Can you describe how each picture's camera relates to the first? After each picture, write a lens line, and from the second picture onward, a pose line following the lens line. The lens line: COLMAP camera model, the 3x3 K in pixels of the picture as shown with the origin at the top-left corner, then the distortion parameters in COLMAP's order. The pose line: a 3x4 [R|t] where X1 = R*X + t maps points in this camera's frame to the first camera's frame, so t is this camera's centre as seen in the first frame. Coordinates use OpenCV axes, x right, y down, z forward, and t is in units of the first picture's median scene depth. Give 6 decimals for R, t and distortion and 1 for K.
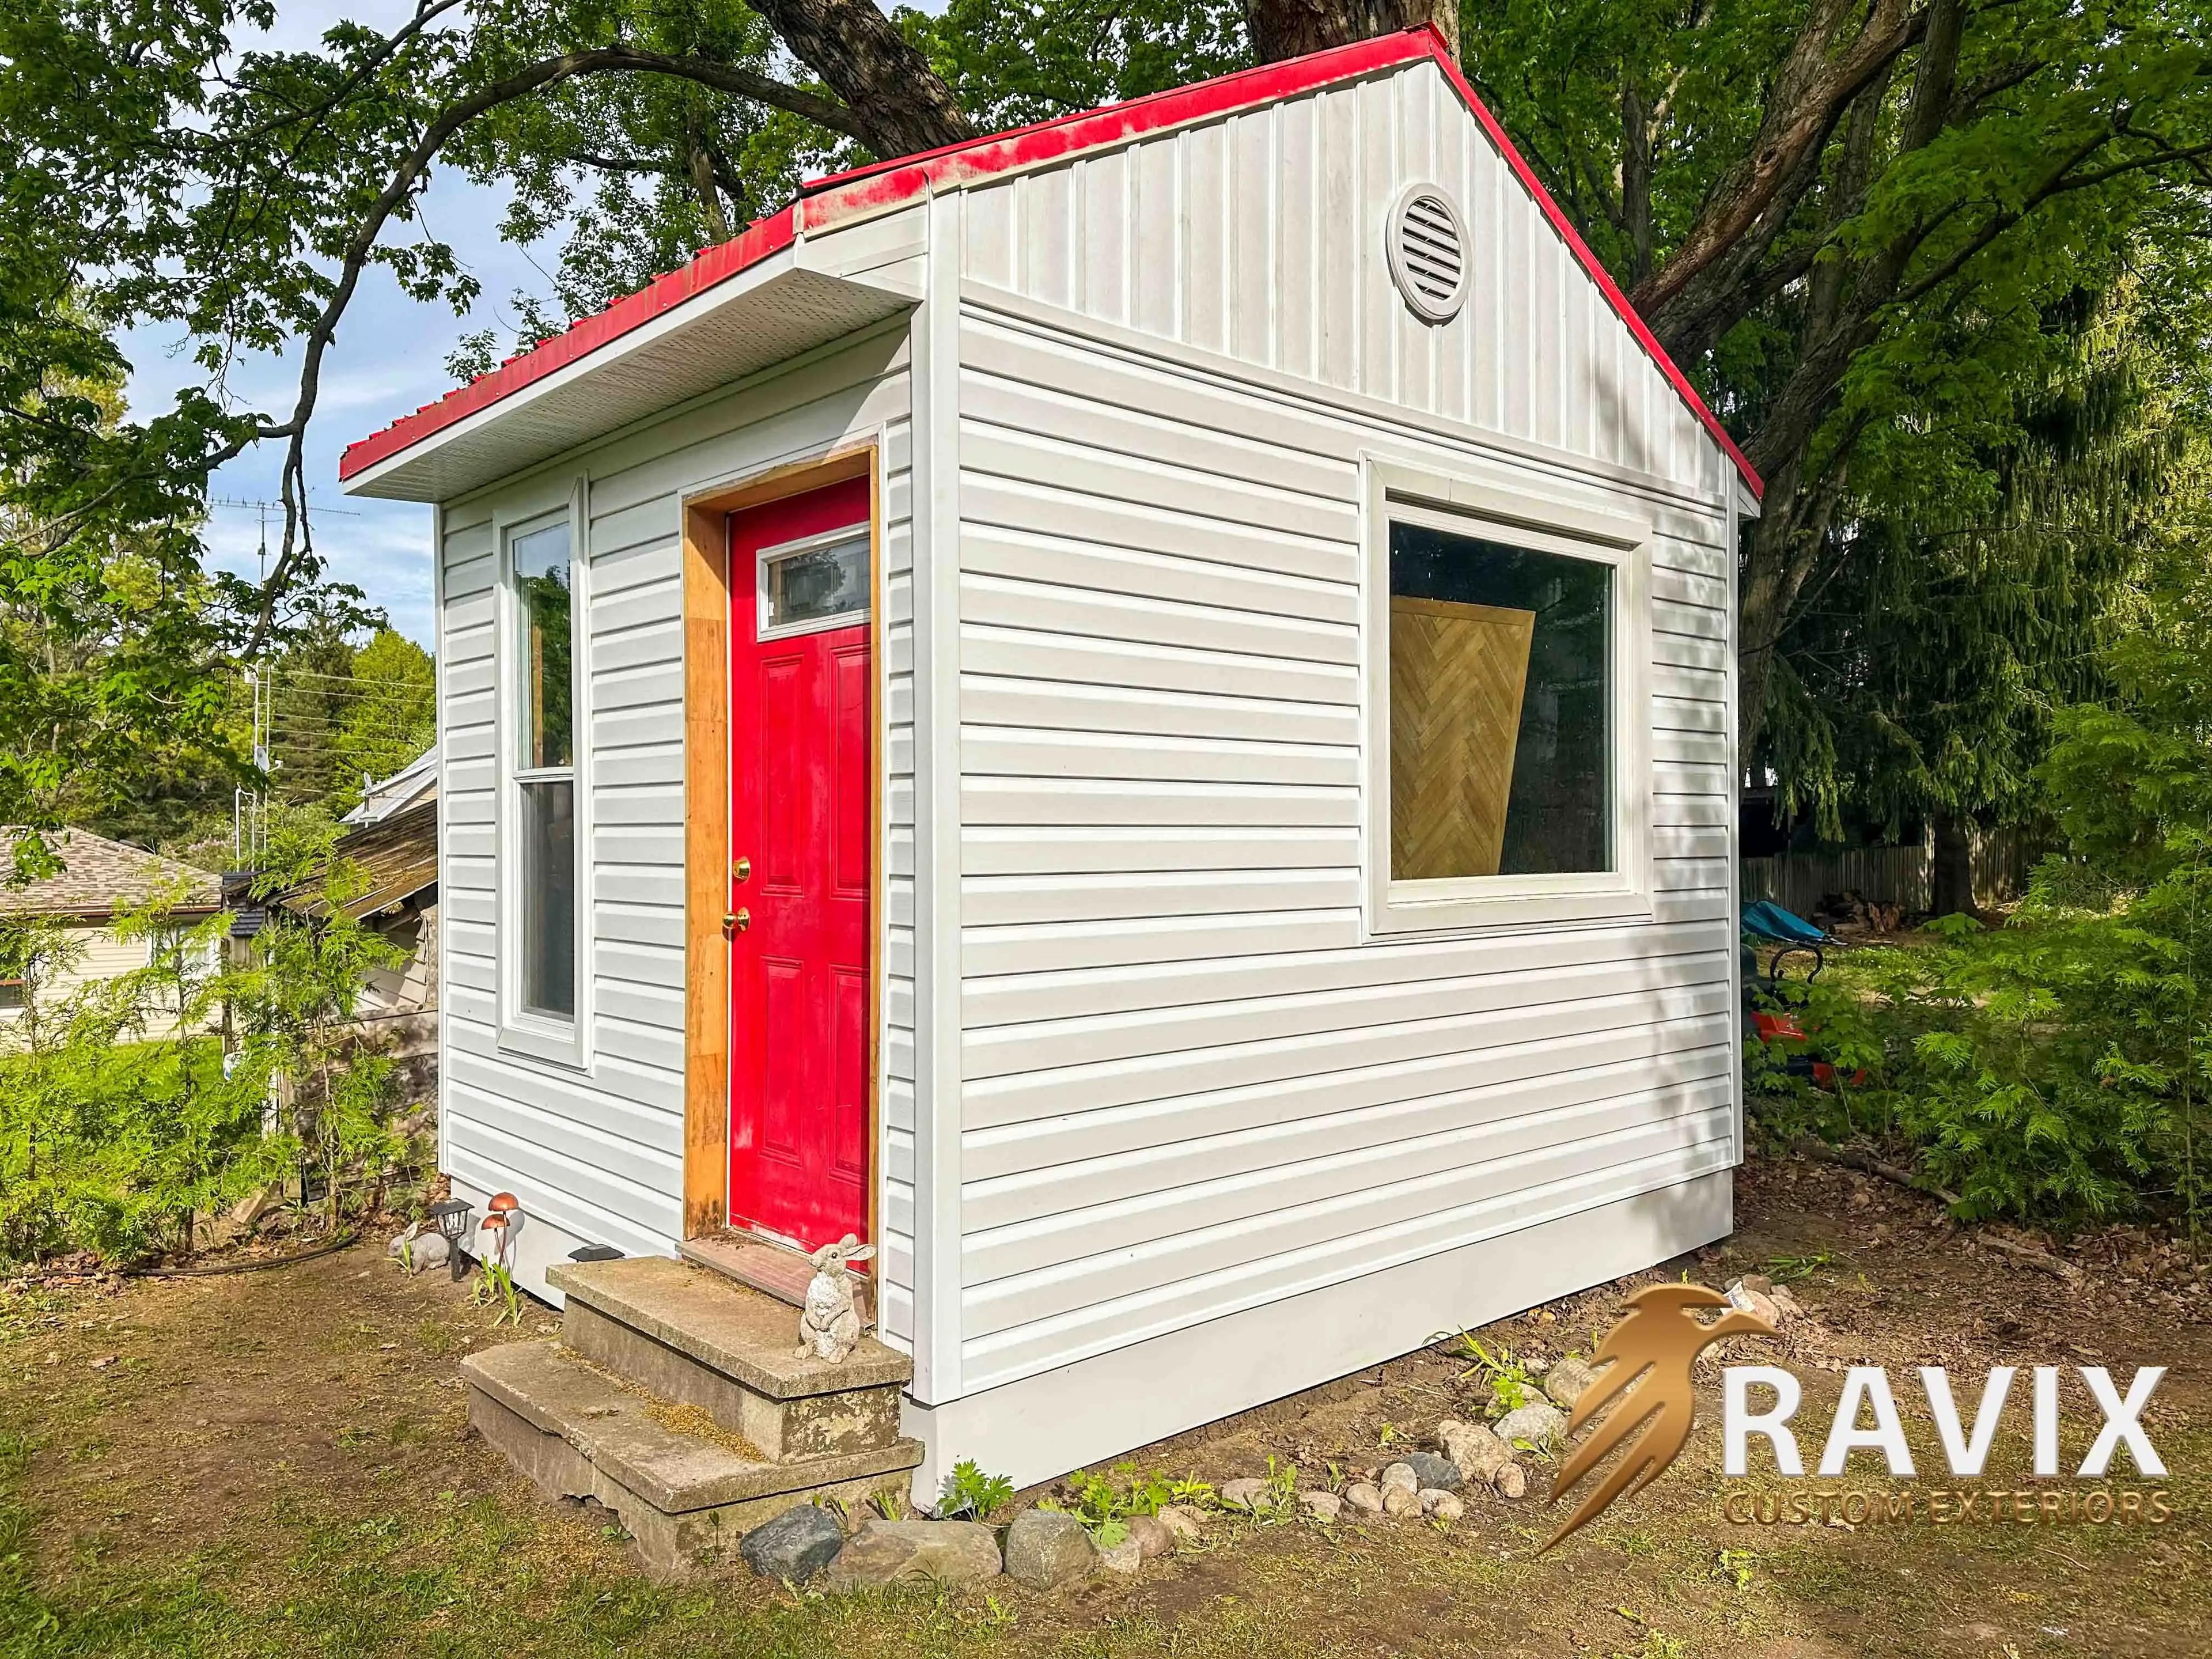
lens RADIAL K [[1577.6, 0, 1105.1], [0, 1577.6, 824.4], [0, 0, 1]] dist [0.000353, -0.001331]
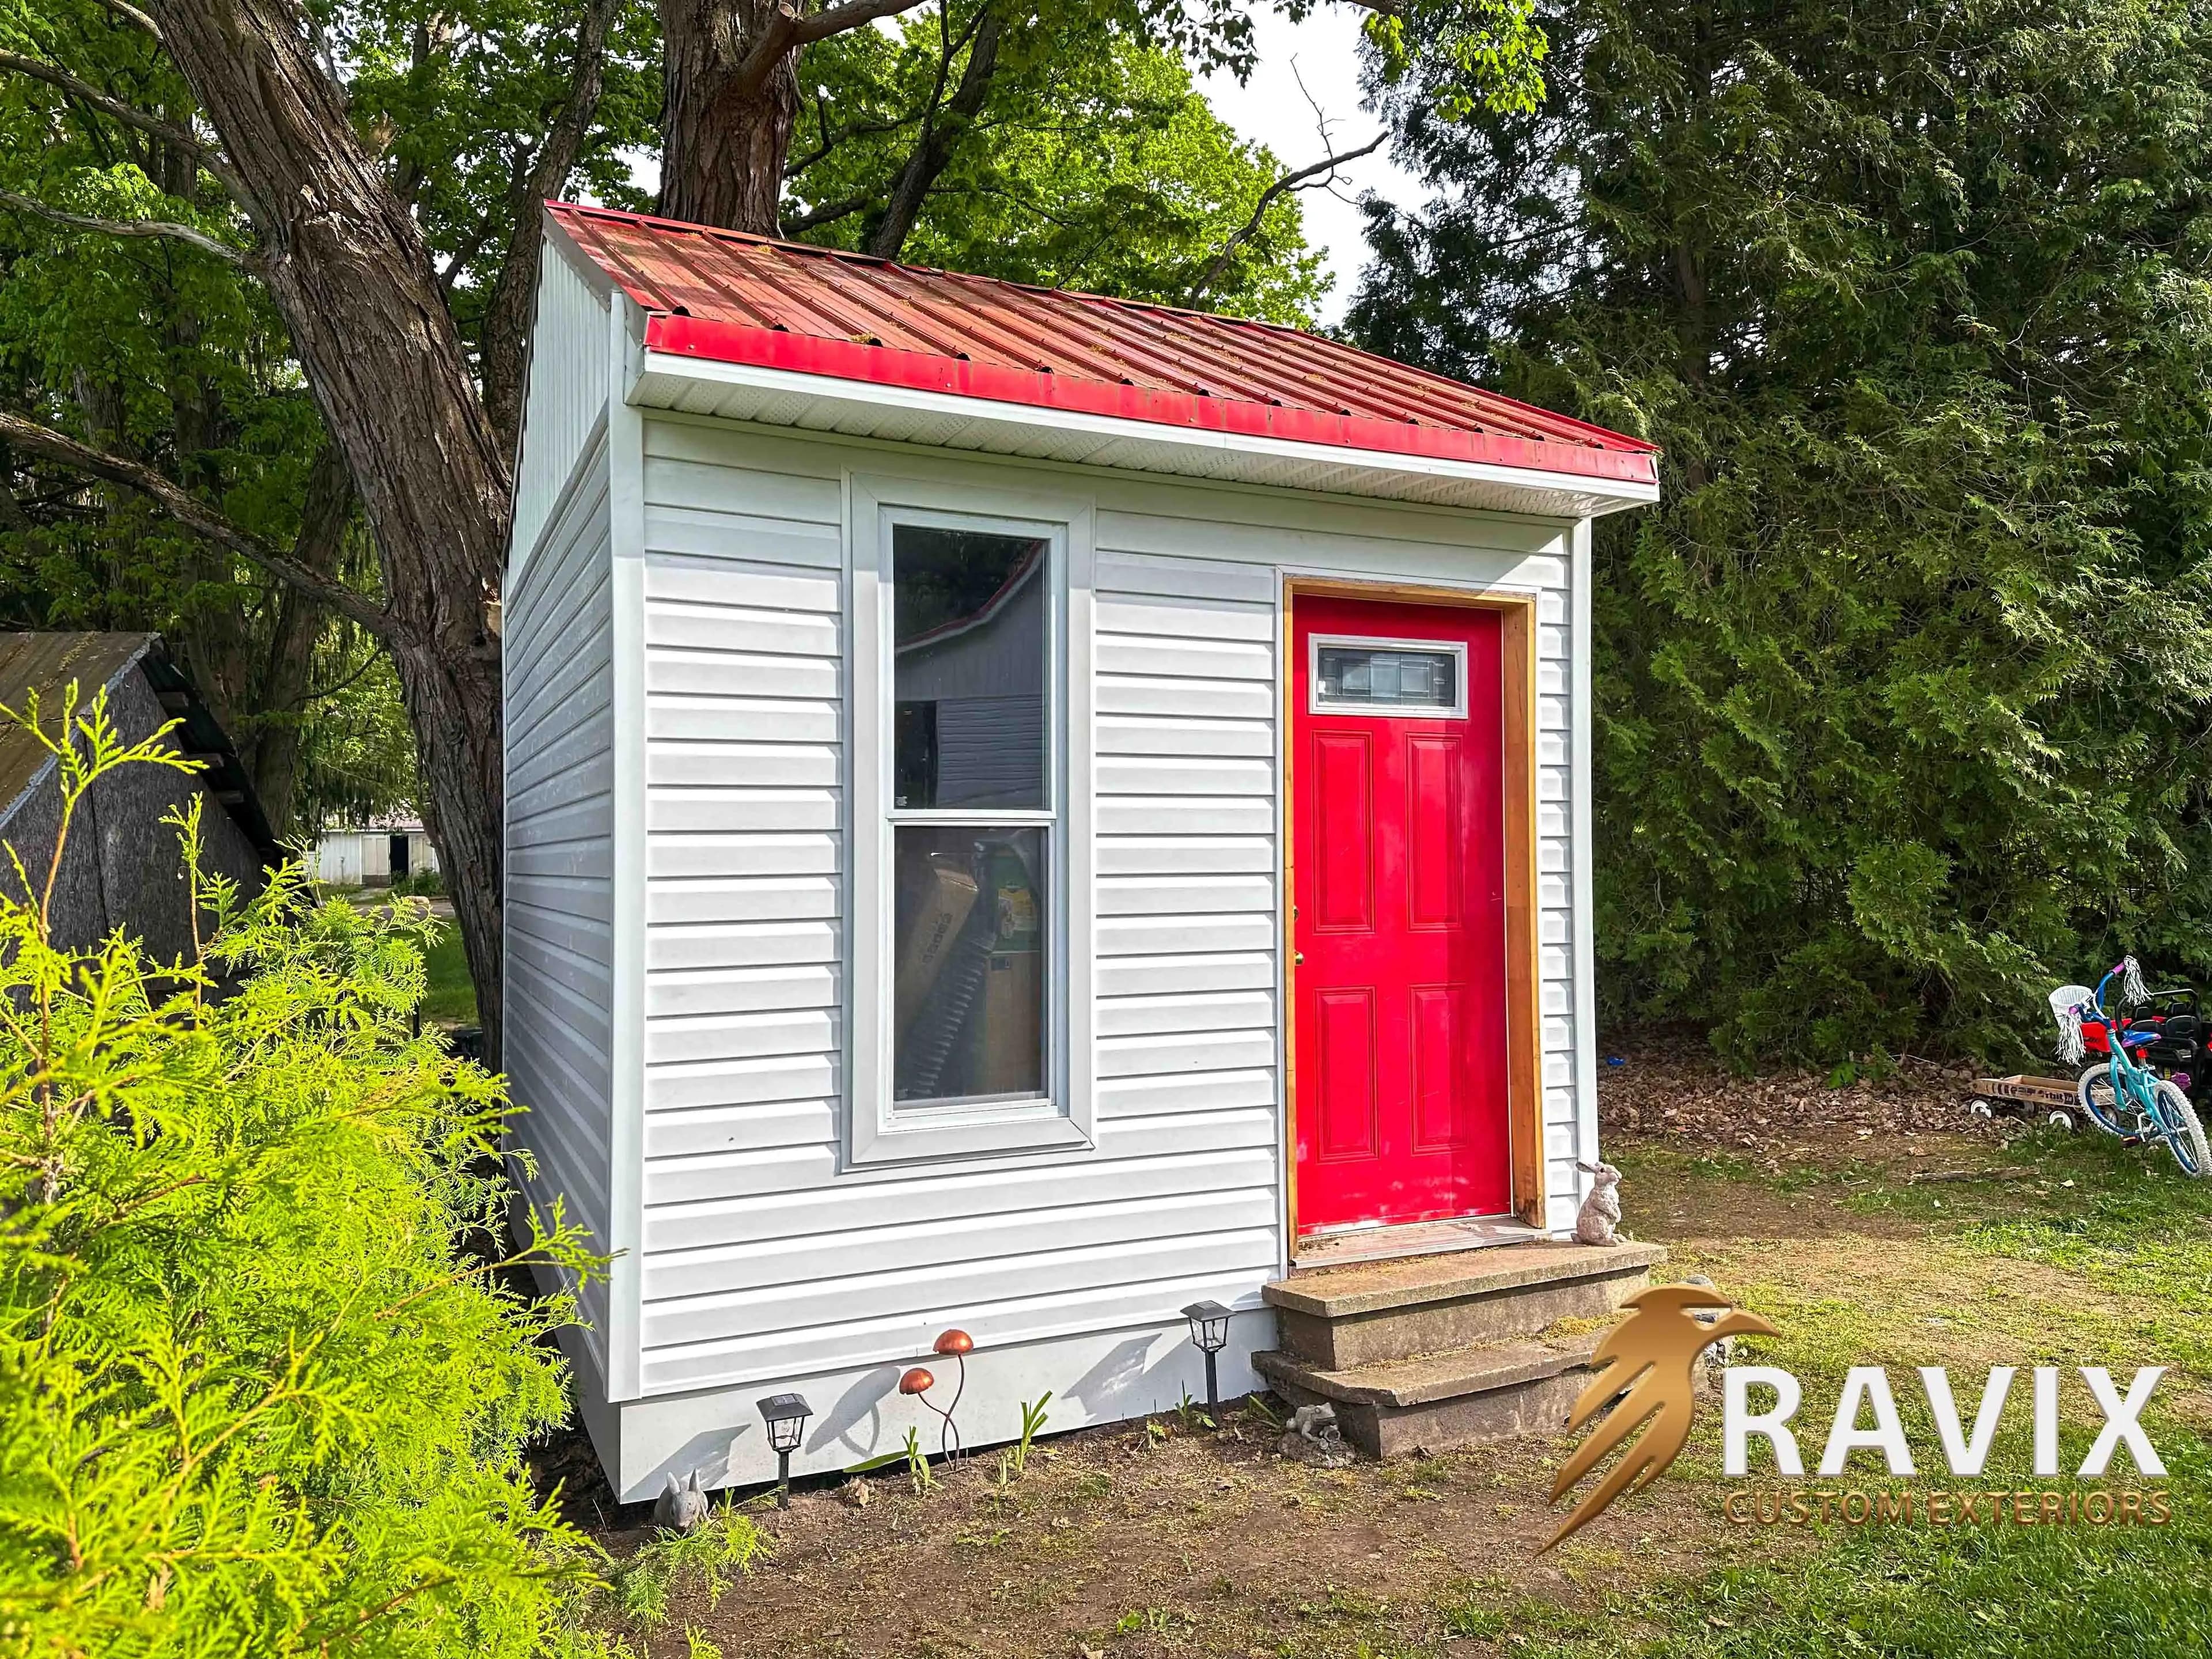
lens RADIAL K [[1577.6, 0, 1105.5], [0, 1577.6, 834.6], [0, 0, 1]] dist [0.000353, -0.001331]
pose [[0.296075, 0.016527, 0.955022, -1.370290], [0.007133, 0.999784, -0.019513, -0.007083], [-0.955138, 0.012589, 0.295893, 0.815888]]
